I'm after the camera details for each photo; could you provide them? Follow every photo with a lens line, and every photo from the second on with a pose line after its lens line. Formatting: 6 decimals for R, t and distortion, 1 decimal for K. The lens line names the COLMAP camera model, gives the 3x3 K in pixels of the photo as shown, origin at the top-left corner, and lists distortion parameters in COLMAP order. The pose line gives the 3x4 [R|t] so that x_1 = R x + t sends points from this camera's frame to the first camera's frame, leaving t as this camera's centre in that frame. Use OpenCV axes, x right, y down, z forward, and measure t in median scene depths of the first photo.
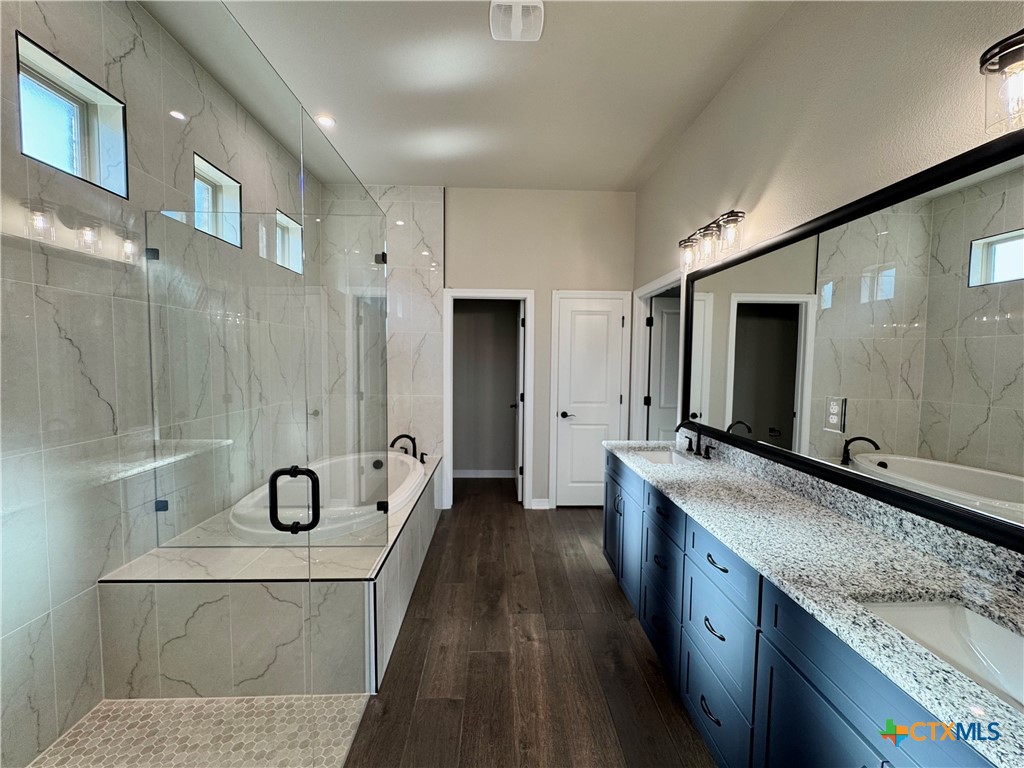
lens RADIAL K [[408.8, 0, 512.0], [0, 408.8, 384.0], [0, 0, 1]] dist [-0.002744, 0.000600]
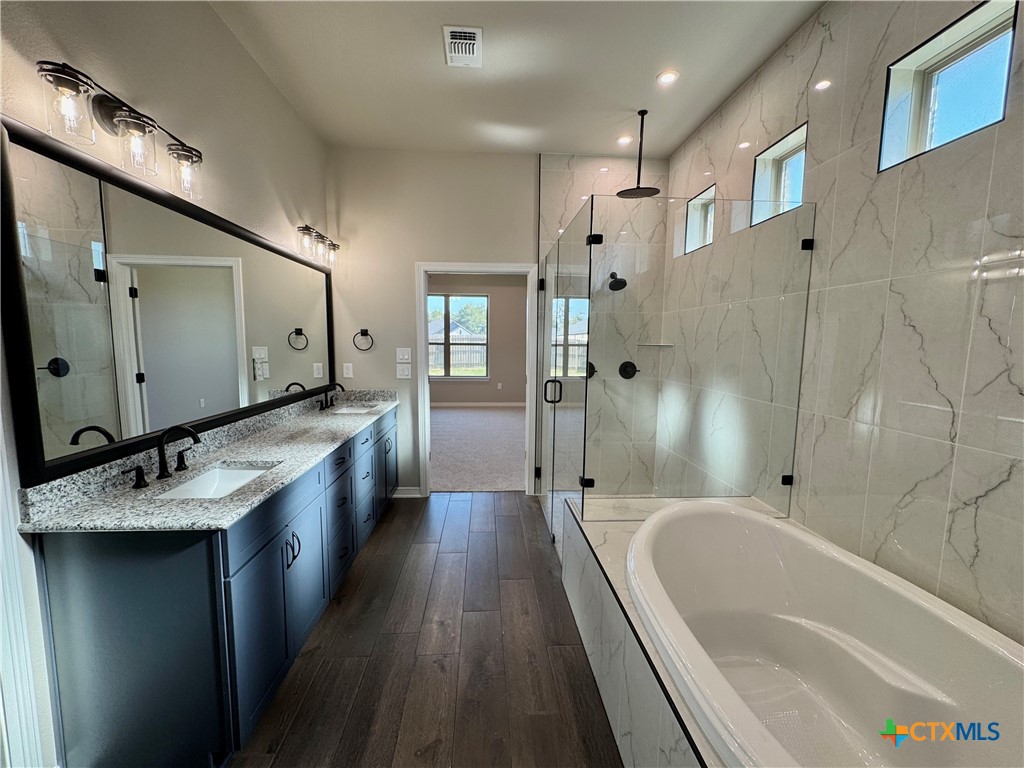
lens RADIAL K [[408.8, 0, 512.0], [0, 408.8, 384.0], [0, 0, 1]] dist [-0.002744, 0.000600]
pose [[-0.999272, -0.018954, -0.033115, -0.083980], [-0.024093, 0.986426, 0.162432, -0.106469], [0.029587, 0.163112, -0.986164, 1.894416]]
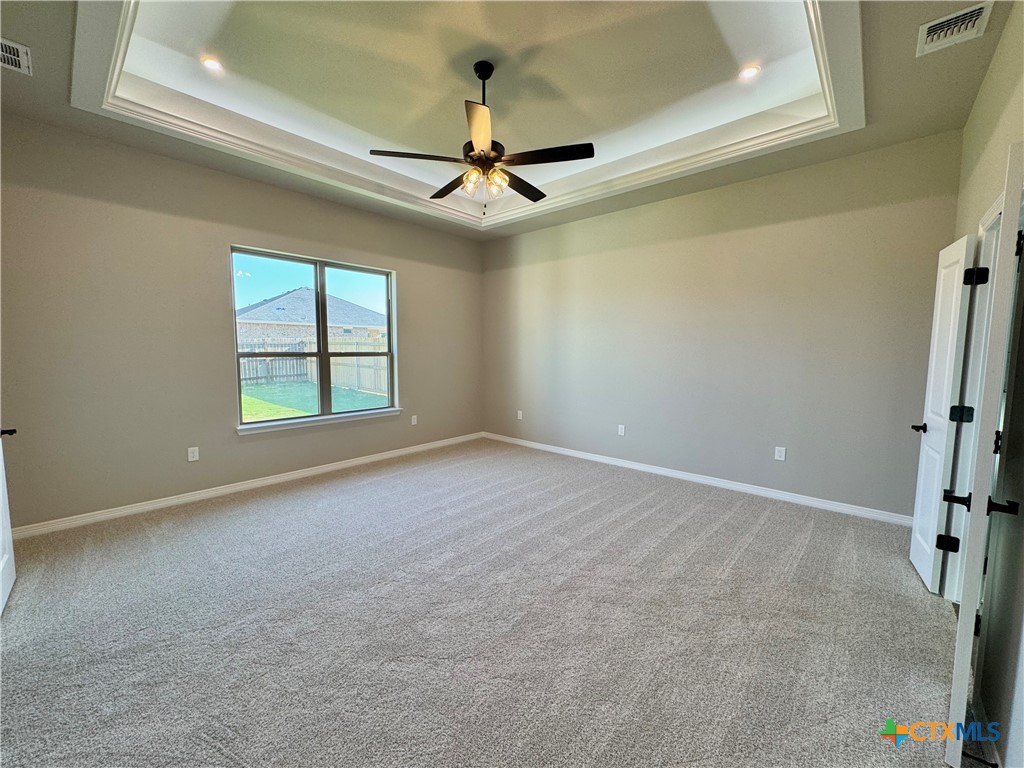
lens RADIAL K [[408.8, 0, 512.0], [0, 408.8, 384.0], [0, 0, 1]] dist [-0.002744, 0.000600]
pose [[-0.690342, 0.048632, -0.721847, 1.401141], [-0.057887, 0.990826, 0.122115, 0.014495], [0.721164, 0.126087, -0.681194, -0.073932]]
